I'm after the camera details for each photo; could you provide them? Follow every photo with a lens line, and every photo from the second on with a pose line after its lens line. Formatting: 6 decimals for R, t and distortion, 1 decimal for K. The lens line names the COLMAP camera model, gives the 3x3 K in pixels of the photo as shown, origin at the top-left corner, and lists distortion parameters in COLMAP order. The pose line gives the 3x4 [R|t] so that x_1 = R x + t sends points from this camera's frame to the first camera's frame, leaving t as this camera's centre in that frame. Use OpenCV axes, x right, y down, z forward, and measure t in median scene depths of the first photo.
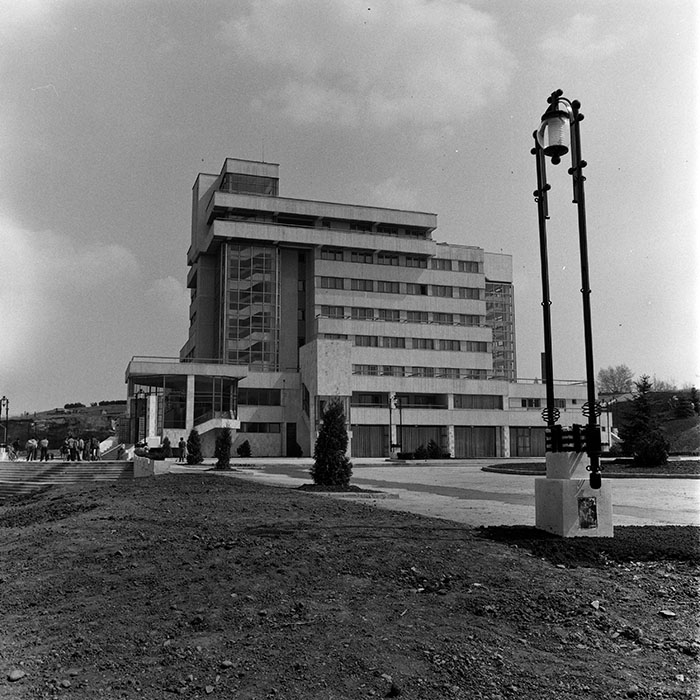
lens RADIAL K [[716.2, 0, 335.5], [0, 716.2, 357.8], [0, 0, 1]] dist [-0.071163, 0.091190]
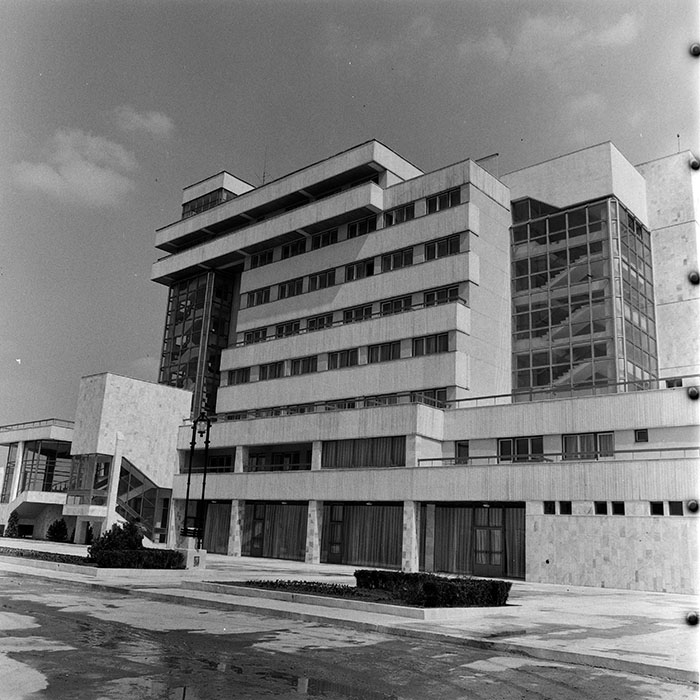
lens RADIAL K [[716.2, 0, 335.5], [0, 716.2, 357.8], [0, 0, 1]] dist [-0.071163, 0.091190]
pose [[0.503484, -0.186057, -0.843734, 0.633677], [0.058891, 0.981658, -0.181329, 0.087352], [0.861995, 0.041608, 0.505206, 0.737976]]
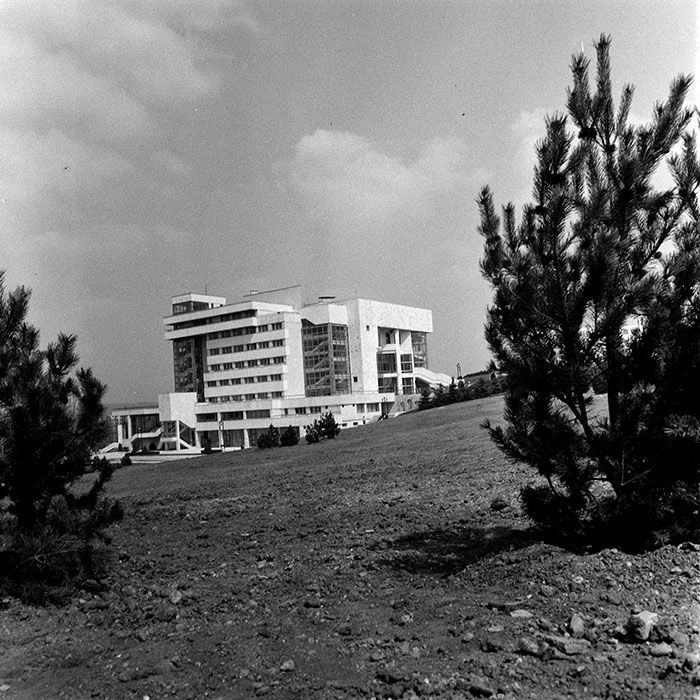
lens RADIAL K [[716.2, 0, 335.5], [0, 716.2, 357.8], [0, 0, 1]] dist [-0.071163, 0.091190]
pose [[0.590483, -0.094545, -0.801493, 1.712180], [0.170683, 0.985280, 0.009522, -0.056204], [0.788795, -0.142423, 0.597928, 0.146289]]
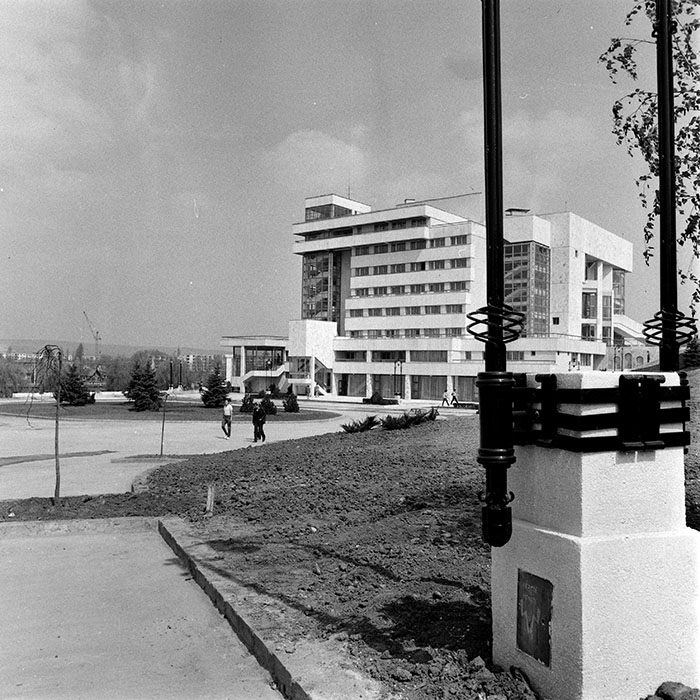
lens RADIAL K [[716.2, 0, 335.5], [0, 716.2, 357.8], [0, 0, 1]] dist [-0.071163, 0.091190]
pose [[0.546452, -0.002231, -0.837488, 1.179728], [0.094142, 0.993822, 0.058780, -0.025154], [0.832182, -0.110963, 0.543286, 0.182231]]
